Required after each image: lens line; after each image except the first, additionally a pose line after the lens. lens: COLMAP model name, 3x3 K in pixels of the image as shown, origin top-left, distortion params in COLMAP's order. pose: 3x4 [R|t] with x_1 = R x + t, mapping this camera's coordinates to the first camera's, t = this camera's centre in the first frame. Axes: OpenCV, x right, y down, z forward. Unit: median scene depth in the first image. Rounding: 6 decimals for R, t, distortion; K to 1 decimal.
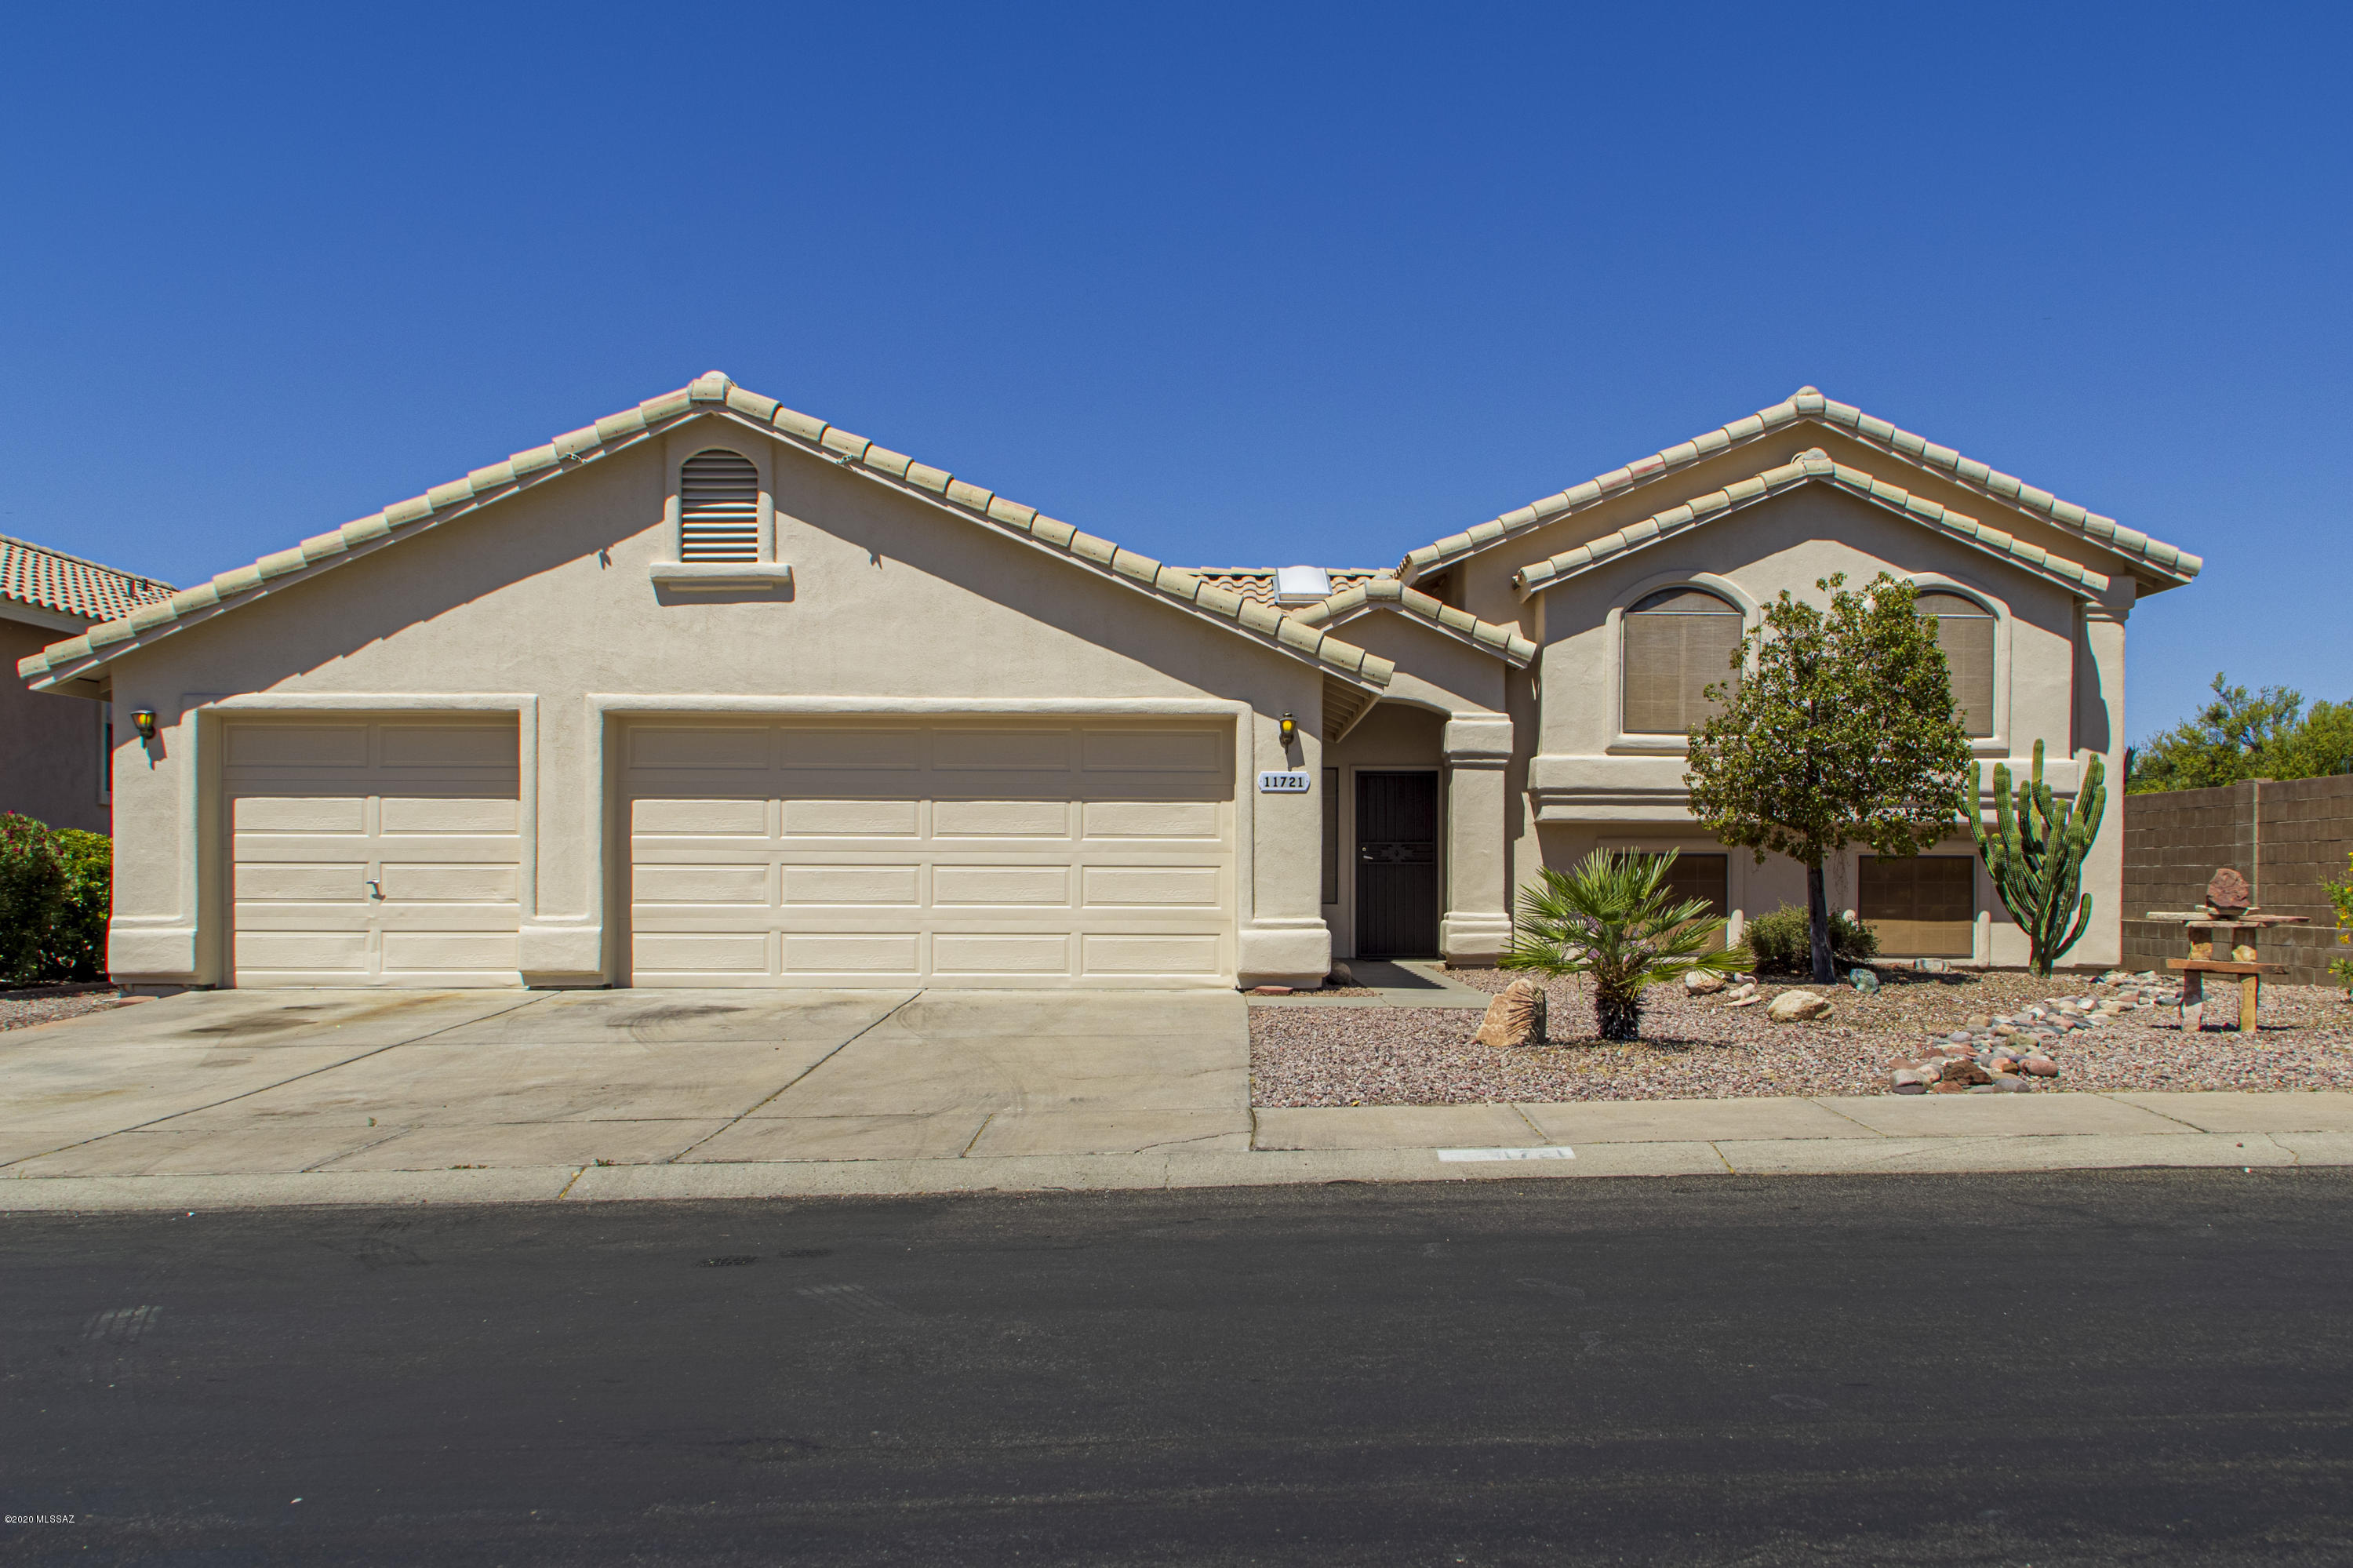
lens RADIAL K [[1963.8, 0, 1294.6], [0, 1963.8, 905.2], [0, 0, 1]] dist [0.005470, 0.000167]
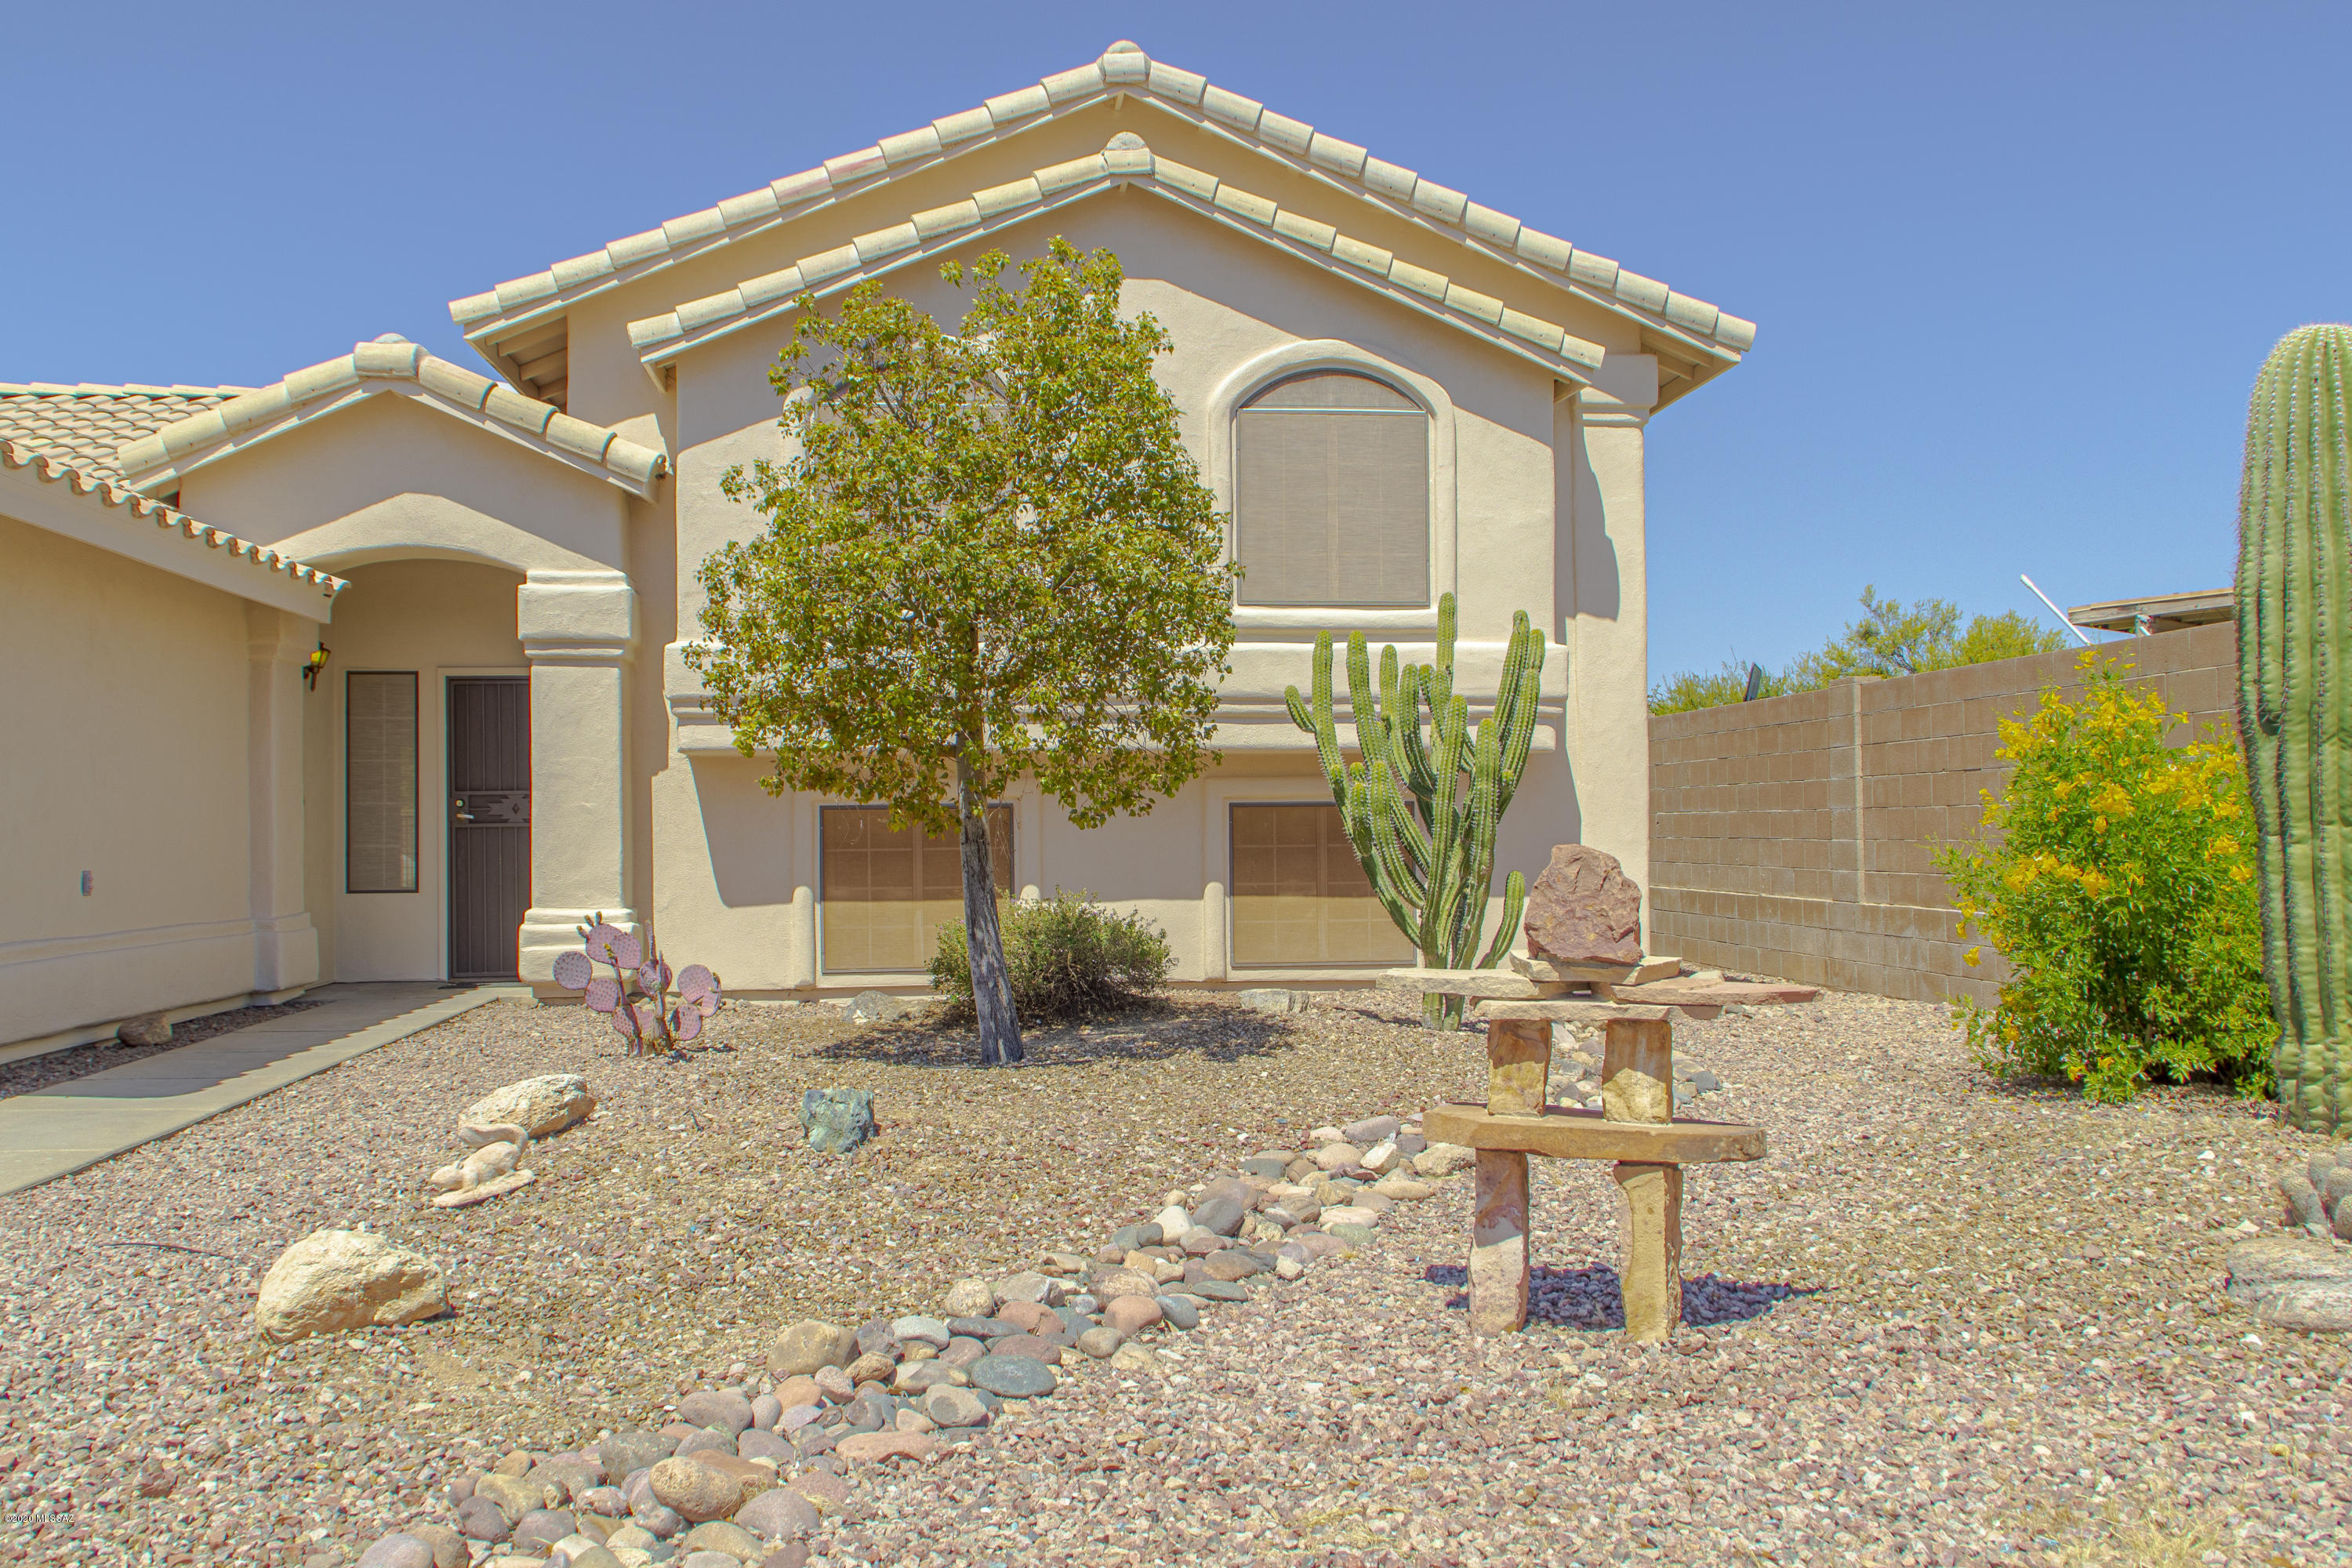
lens RADIAL K [[1880.9, 0, 1196.9], [0, 1880.9, 782.2], [0, 0, 1]] dist [0.004512, -0.001879]
pose [[0.996998, -0.012035, 0.076481, 0.271416], [0.014769, 0.999268, -0.035280, -0.013225], [-0.076001, 0.036303, 0.996447, 0.483643]]
